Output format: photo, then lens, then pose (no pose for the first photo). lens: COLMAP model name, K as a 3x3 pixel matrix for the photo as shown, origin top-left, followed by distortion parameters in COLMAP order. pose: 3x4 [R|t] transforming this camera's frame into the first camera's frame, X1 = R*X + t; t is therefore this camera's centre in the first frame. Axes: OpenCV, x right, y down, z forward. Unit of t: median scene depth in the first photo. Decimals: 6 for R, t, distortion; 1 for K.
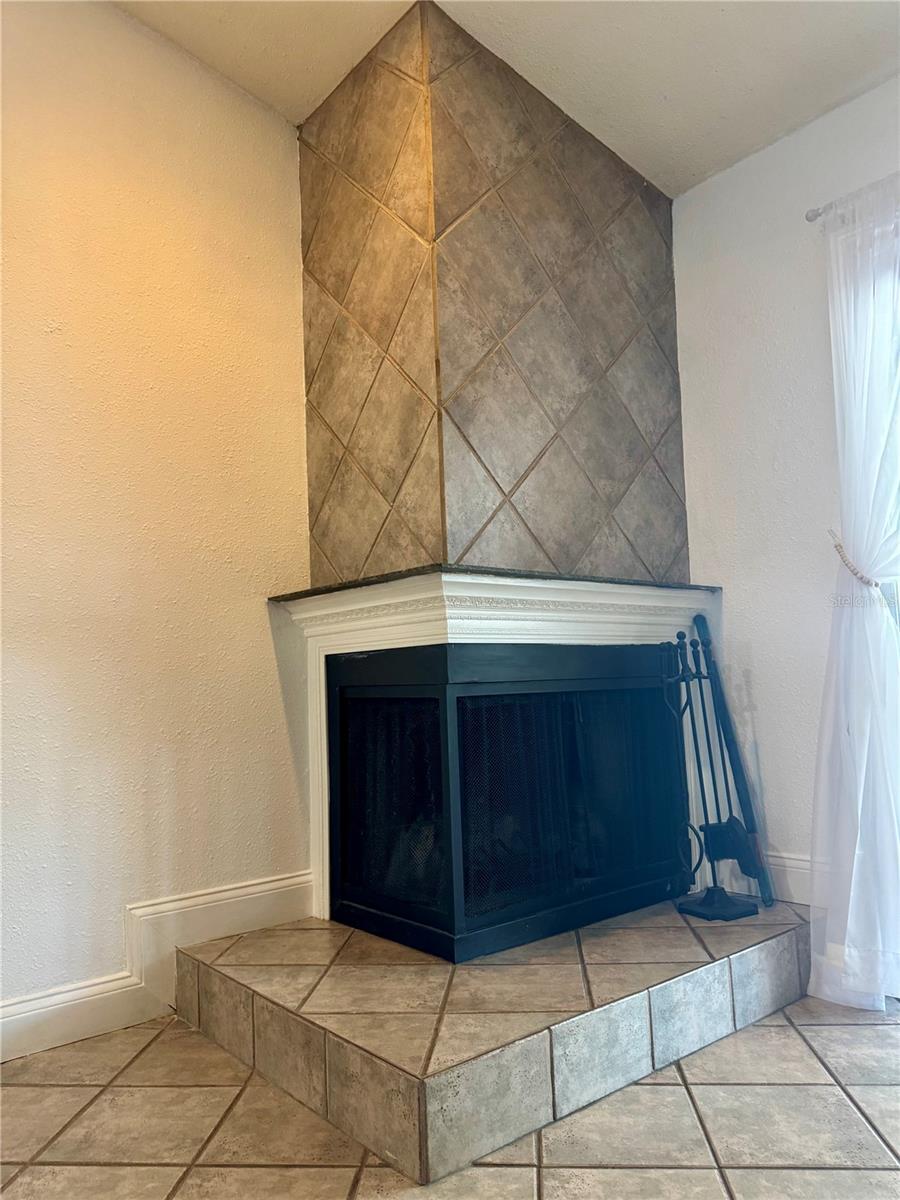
lens RADIAL K [[855.4, 0, 450.0], [0, 855.4, 600.0], [0, 0, 1]] dist [0.041122, -0.000352]
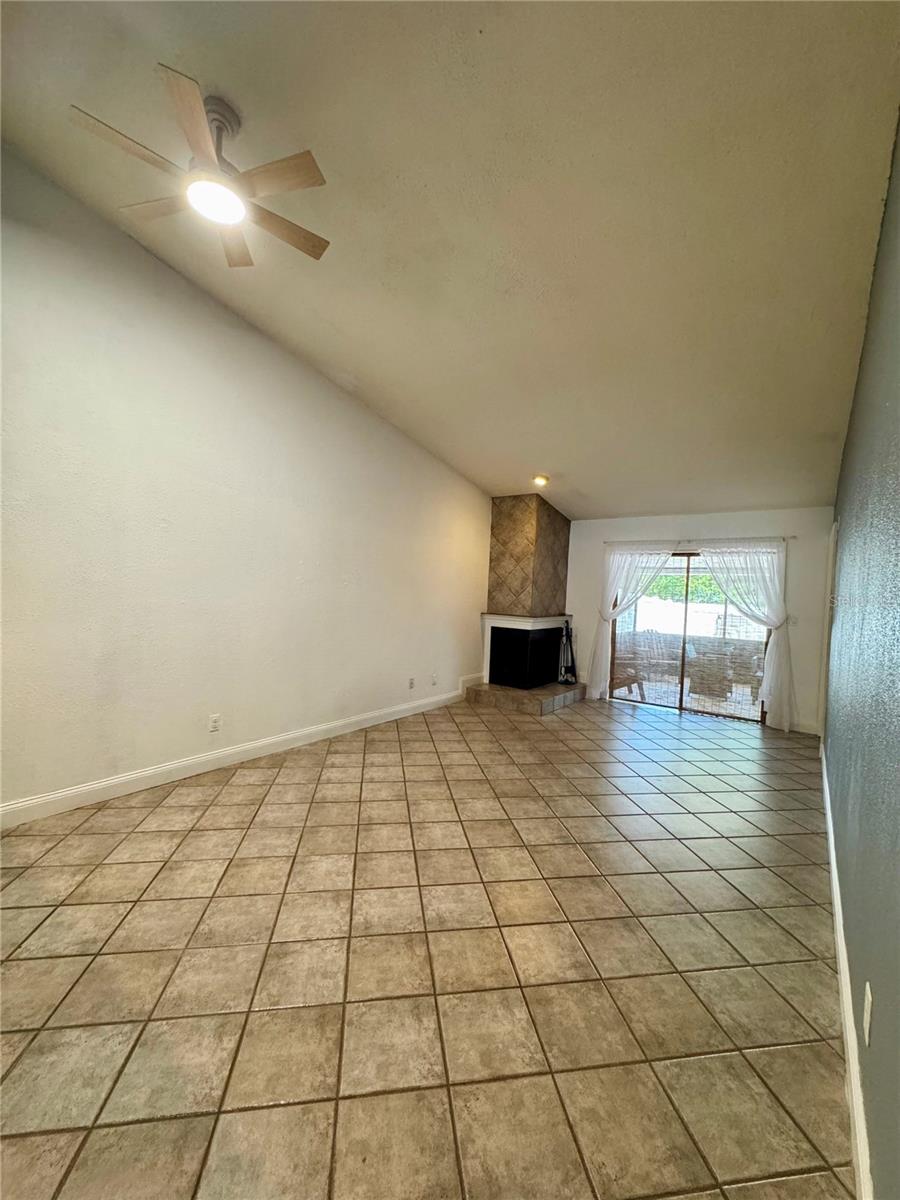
lens RADIAL K [[480.7, 0, 450.0], [0, 480.7, 600.0], [0, 0, 1]] dist [-0.002161, 0.000395]
pose [[0.968677, 0.070574, 0.238086, -0.973286], [-0.100399, 0.988214, 0.115555, -0.342225], [-0.227125, -0.135839, 0.964345, -1.355243]]
